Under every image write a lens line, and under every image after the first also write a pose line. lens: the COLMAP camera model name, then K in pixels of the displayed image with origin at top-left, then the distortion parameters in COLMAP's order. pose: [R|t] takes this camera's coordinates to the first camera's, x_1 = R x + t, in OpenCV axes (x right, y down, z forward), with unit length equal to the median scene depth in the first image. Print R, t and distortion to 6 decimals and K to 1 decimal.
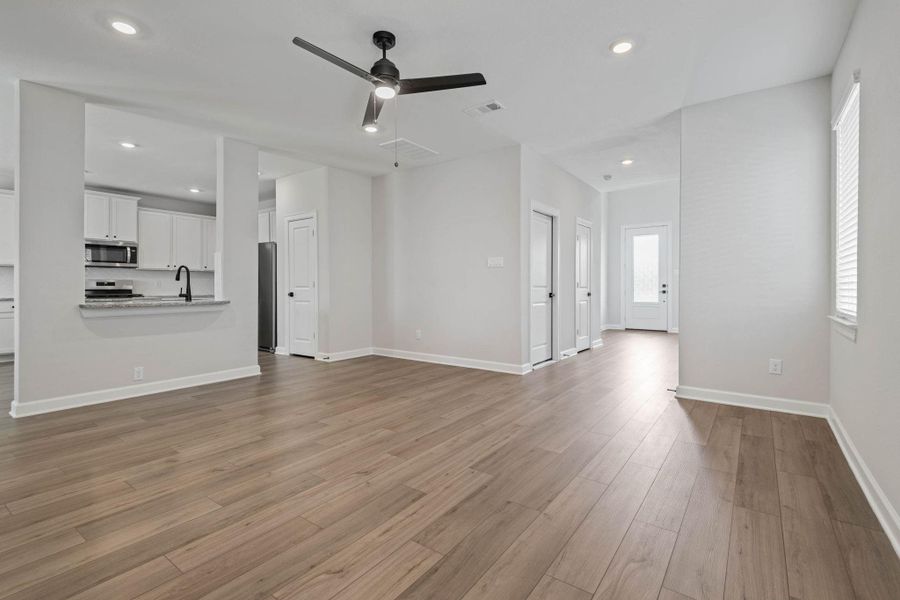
lens RADIAL K [[422.2, 0, 439.0], [0, 422.2, 283.8], [0, 0, 1]] dist [0.023972, -0.007189]
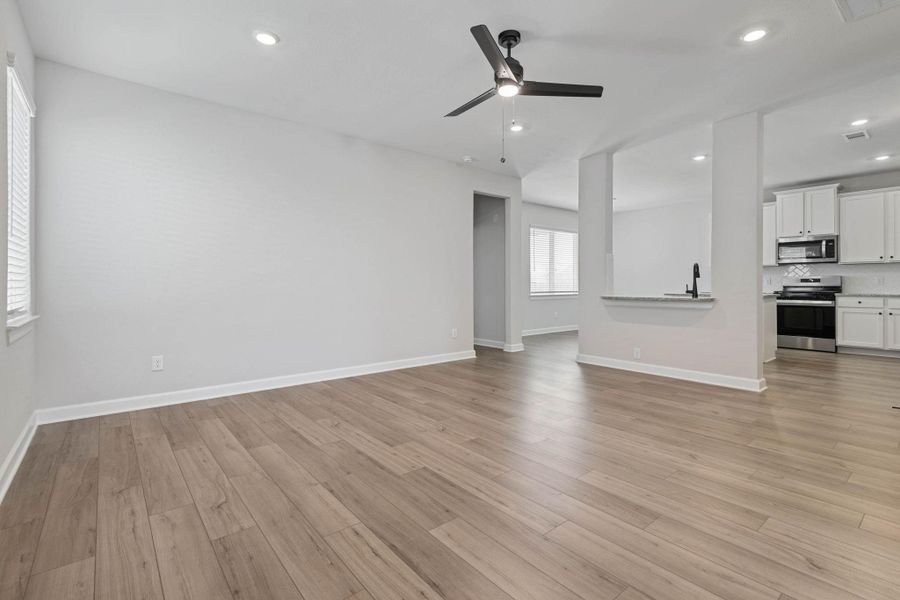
lens RADIAL K [[422.2, 0, 466.6], [0, 422.2, 277.1], [0, 0, 1]] dist [0.023972, -0.007189]
pose [[-0.229267, -0.016086, -0.973231, 0.638192], [0.008954, 0.999786, -0.018635, 0.006643], [0.973322, -0.012987, -0.229074, 0.831514]]
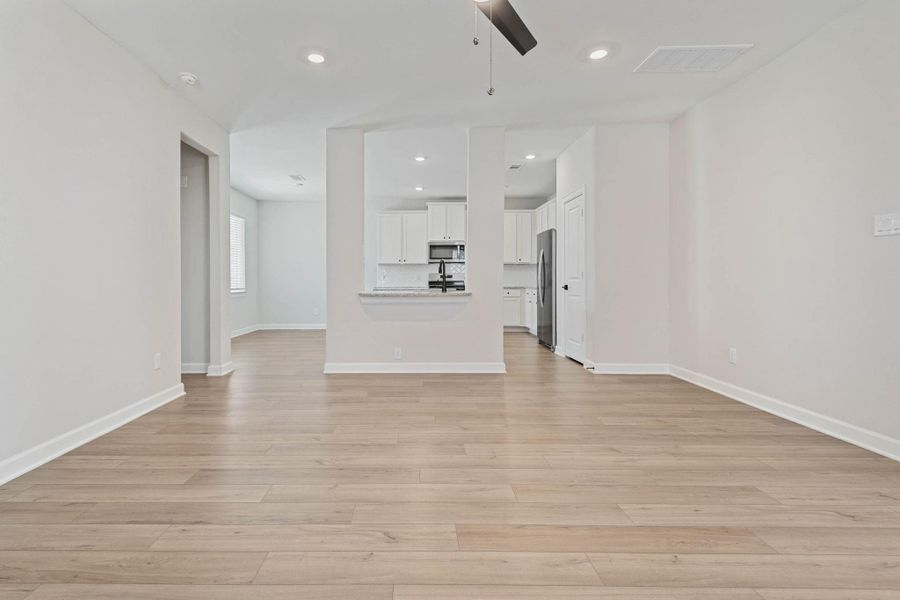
lens RADIAL K [[422.2, 0, 414.4], [0, 422.2, 280.7], [0, 0, 1]] dist [0.023972, -0.007189]
pose [[0.589068, 0.002022, -0.808081, 0.267141], [0.007683, 0.999938, 0.008103, 0.003085], [0.808047, -0.010982, 0.589015, 0.382288]]
